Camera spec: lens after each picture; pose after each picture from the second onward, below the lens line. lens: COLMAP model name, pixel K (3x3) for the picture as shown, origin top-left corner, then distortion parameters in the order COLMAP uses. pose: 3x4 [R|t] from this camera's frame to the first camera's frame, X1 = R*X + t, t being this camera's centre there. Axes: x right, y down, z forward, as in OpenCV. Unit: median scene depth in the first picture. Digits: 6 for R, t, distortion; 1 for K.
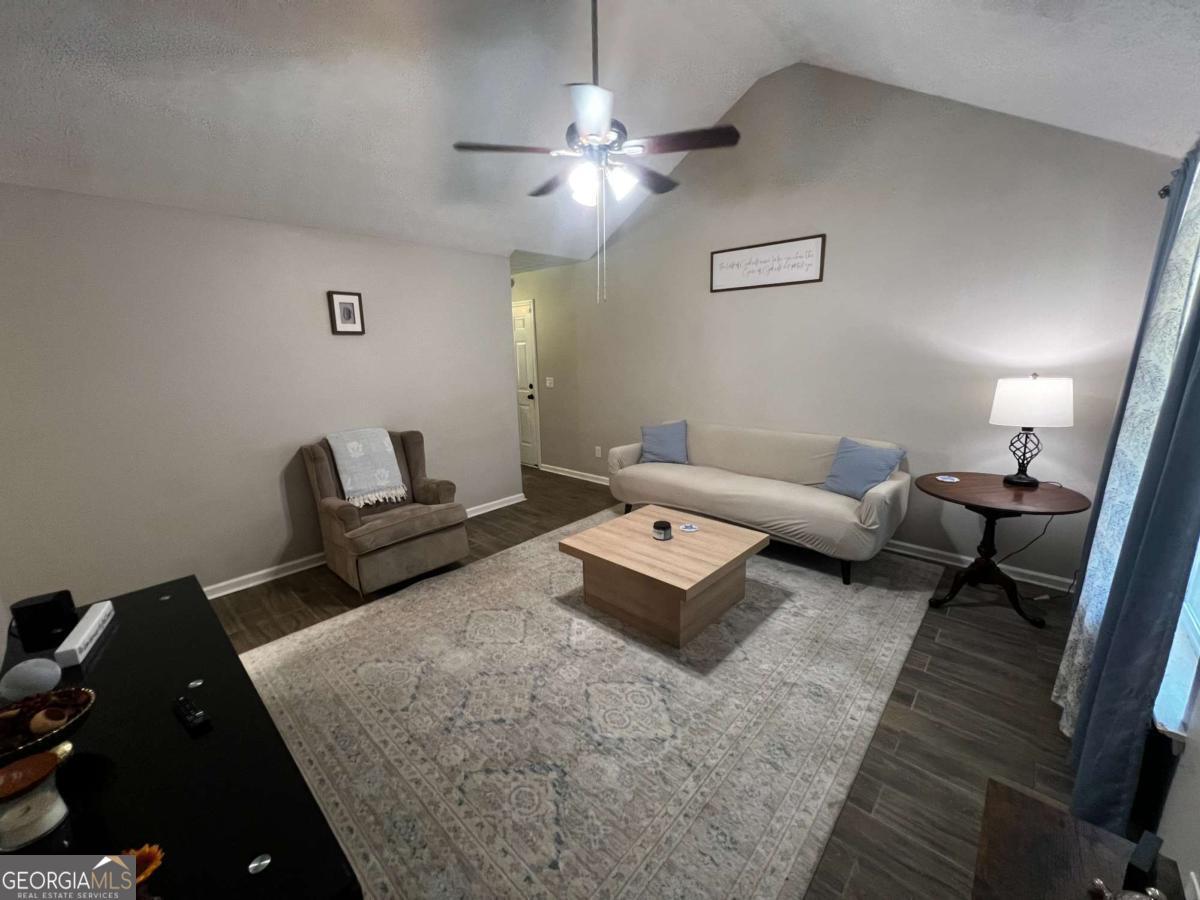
lens RADIAL K [[478.7, 0, 600.0], [0, 478.7, 450.0], [0, 0, 1]] dist [-0.001547, 0.000533]
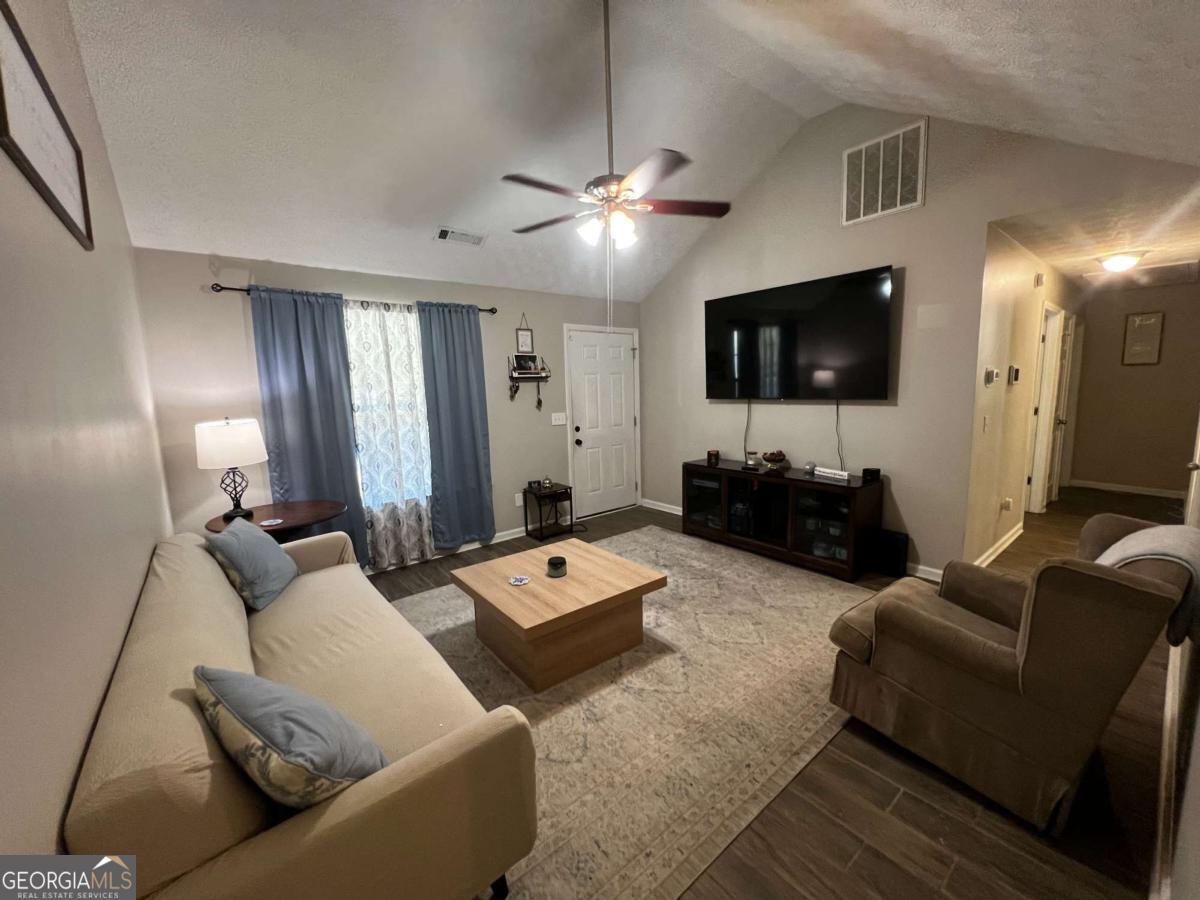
lens RADIAL K [[478.7, 0, 600.0], [0, 478.7, 450.0], [0, 0, 1]] dist [-0.001547, 0.000533]
pose [[-0.987934, 0.025390, 0.152783, -0.108025], [0.075848, 0.939396, 0.334339, -0.372561], [-0.135034, 0.341893, -0.929986, 1.827498]]
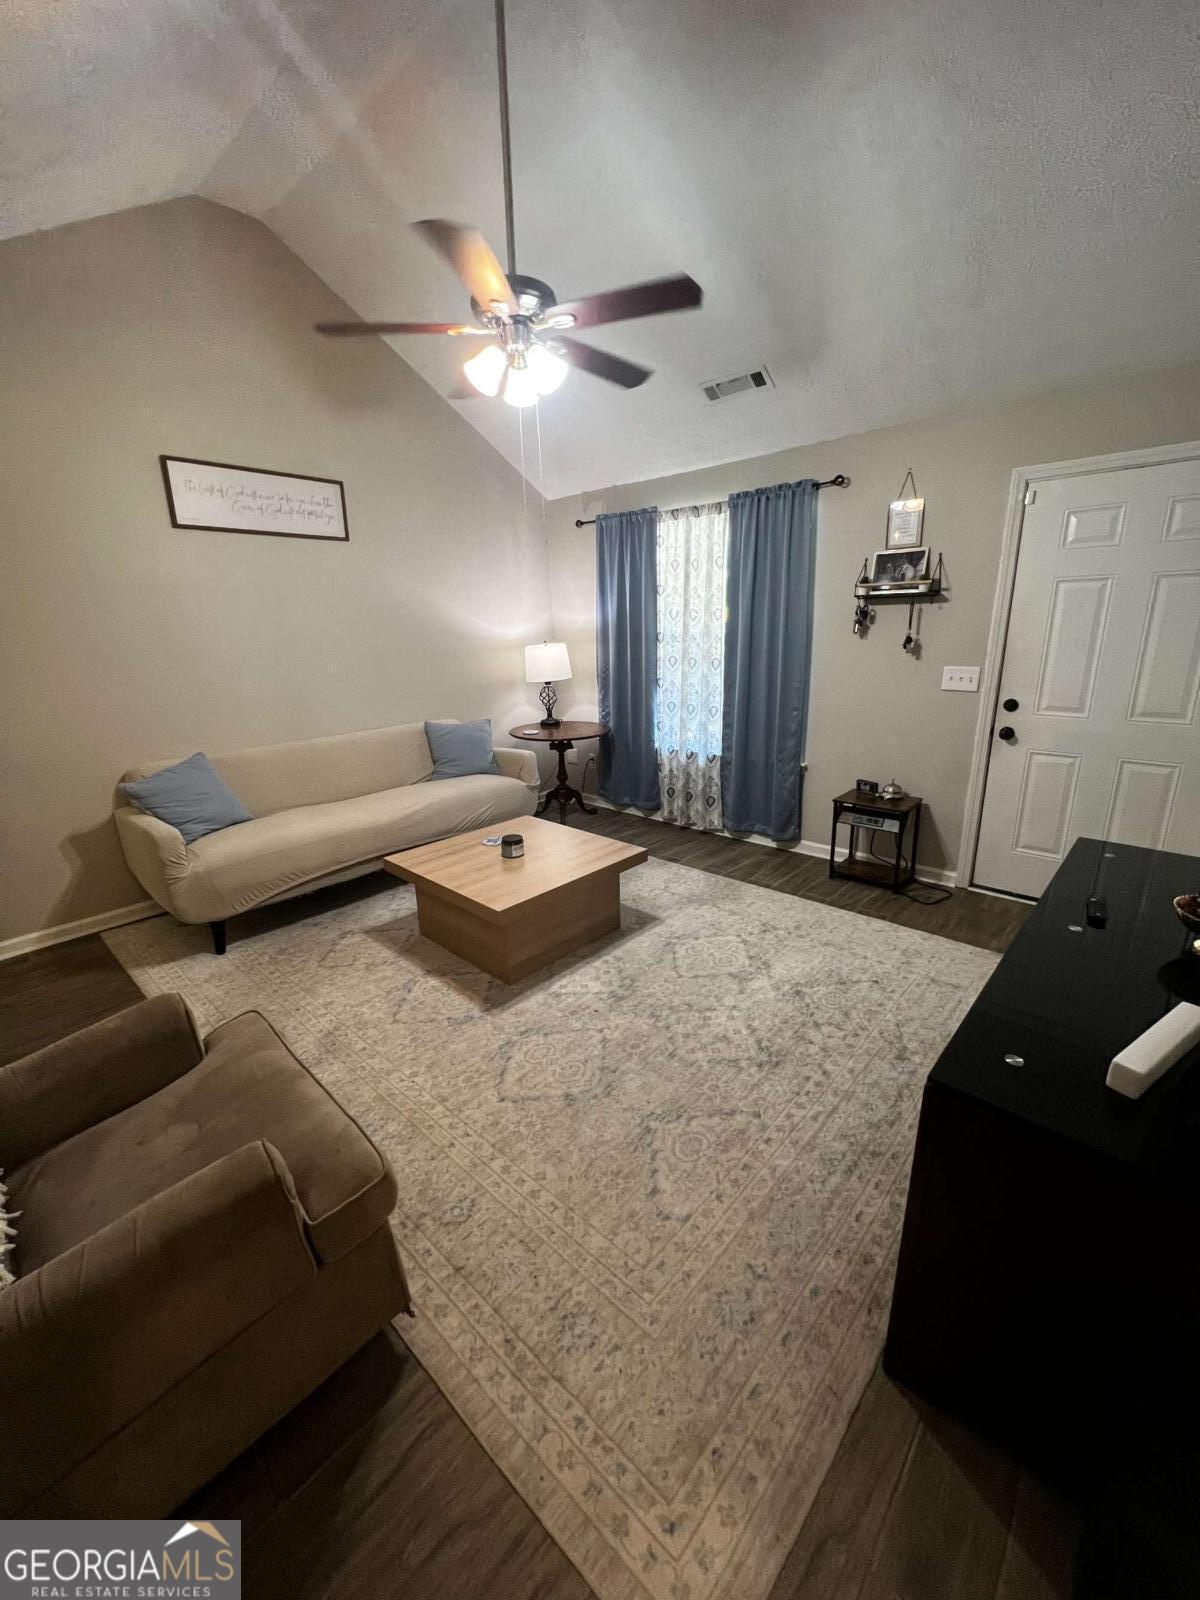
lens RADIAL K [[638.3, 0, 600.0], [0, 638.3, 800.0], [0, 0, 1]] dist [-0.001547, 0.000533]
pose [[0.003385, -0.251014, 0.967978, -0.890259], [0.232455, 0.941664, 0.243378, -0.130957], [-0.972601, 0.224187, 0.061537, 0.787311]]
